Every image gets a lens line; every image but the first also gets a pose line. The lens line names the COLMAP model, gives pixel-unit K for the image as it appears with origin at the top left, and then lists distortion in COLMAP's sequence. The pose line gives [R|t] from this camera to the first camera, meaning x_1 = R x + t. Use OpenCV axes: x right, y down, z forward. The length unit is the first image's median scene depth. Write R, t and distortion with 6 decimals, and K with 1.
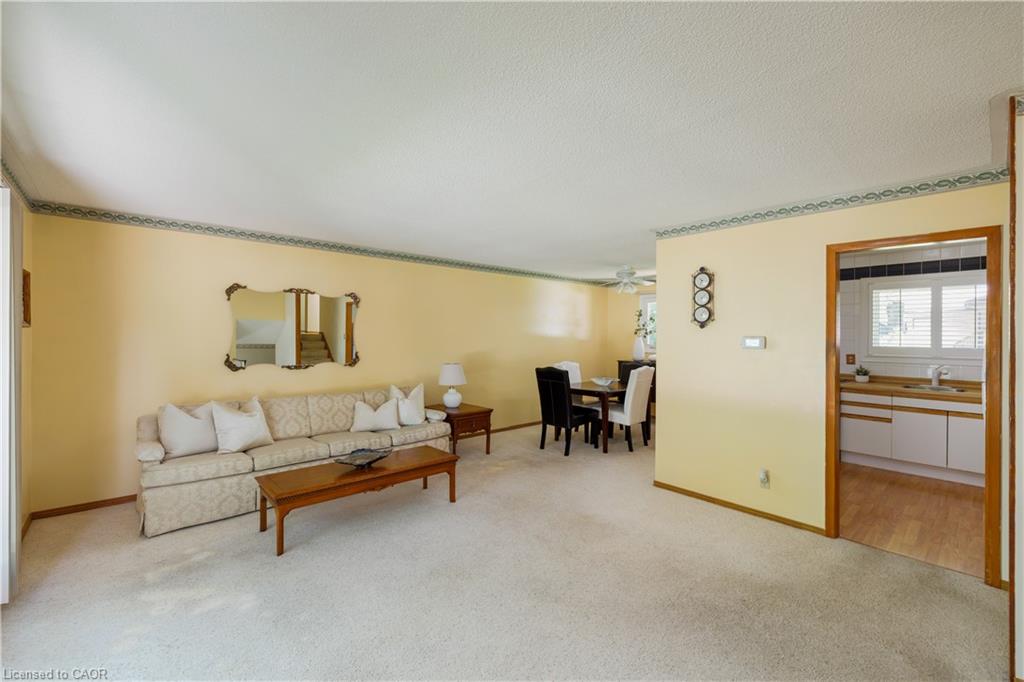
lens RADIAL K [[435.9, 0, 512.7], [0, 435.9, 330.5], [0, 0, 1]] dist [-0.000207, 0.000478]
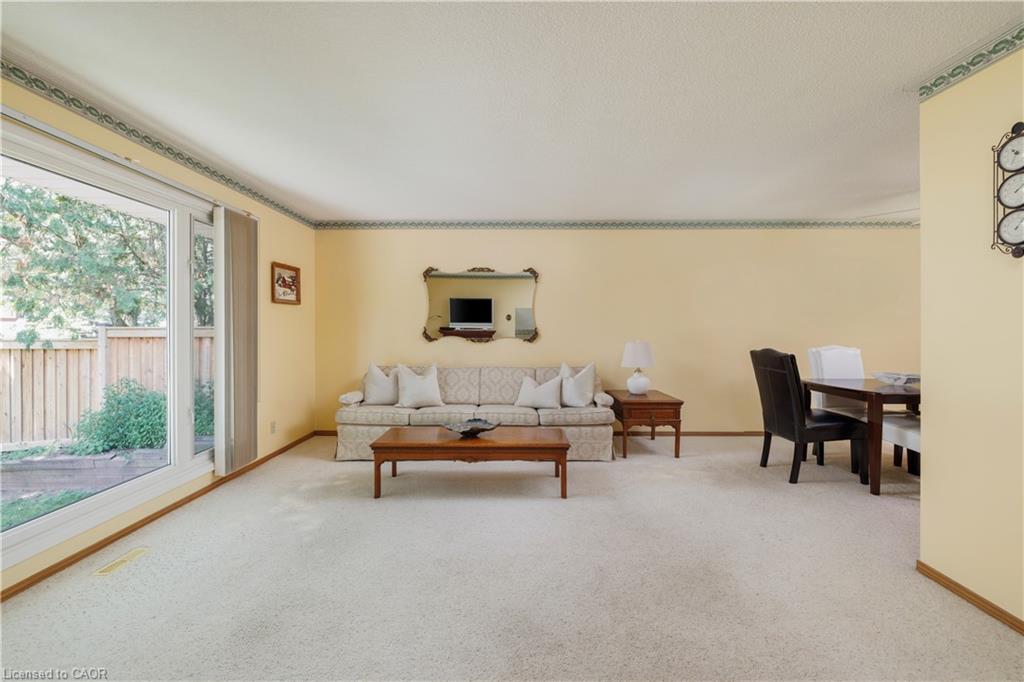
lens RADIAL K [[435.9, 0, 512.7], [0, 435.9, 330.5], [0, 0, 1]] dist [-0.000207, 0.000478]
pose [[0.736800, -0.001649, -0.676109, 0.324384], [0.012597, 0.999857, 0.011289, 0.053113], [0.675993, -0.016834, 0.736715, 0.285715]]
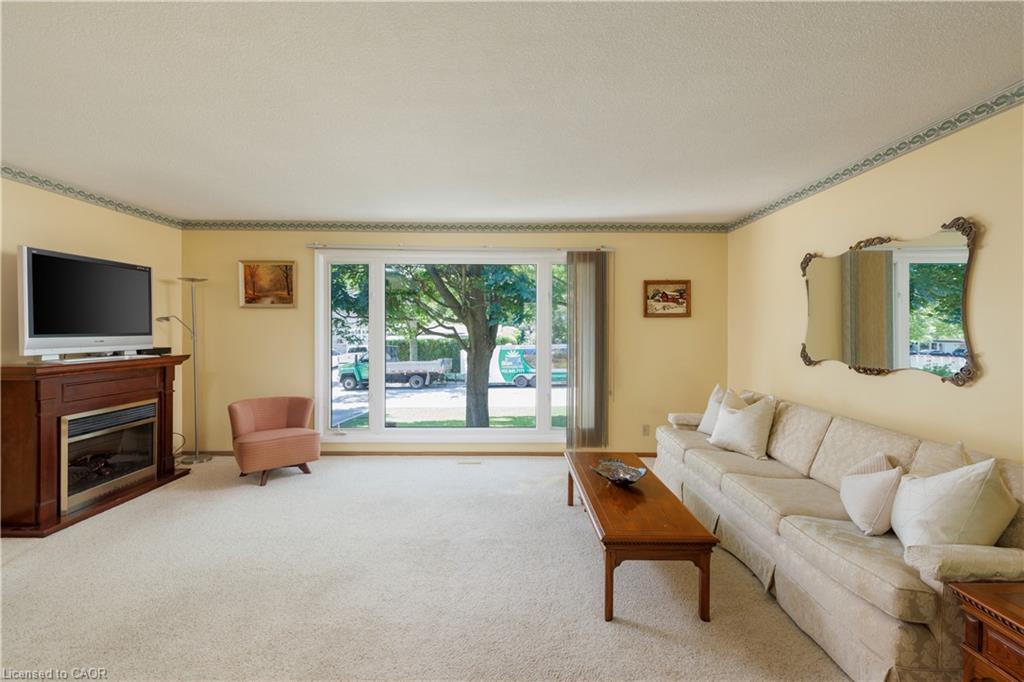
lens RADIAL K [[454.1, 0, 513.8], [0, 454.1, 331.9], [0, 0, 1]] dist [-0.000399, -0.000096]
pose [[-0.676167, -0.005864, -0.736725, 0.318429], [-0.001106, 0.999975, -0.006945, 0.039181], [0.736748, -0.003881, -0.676157, 1.168101]]
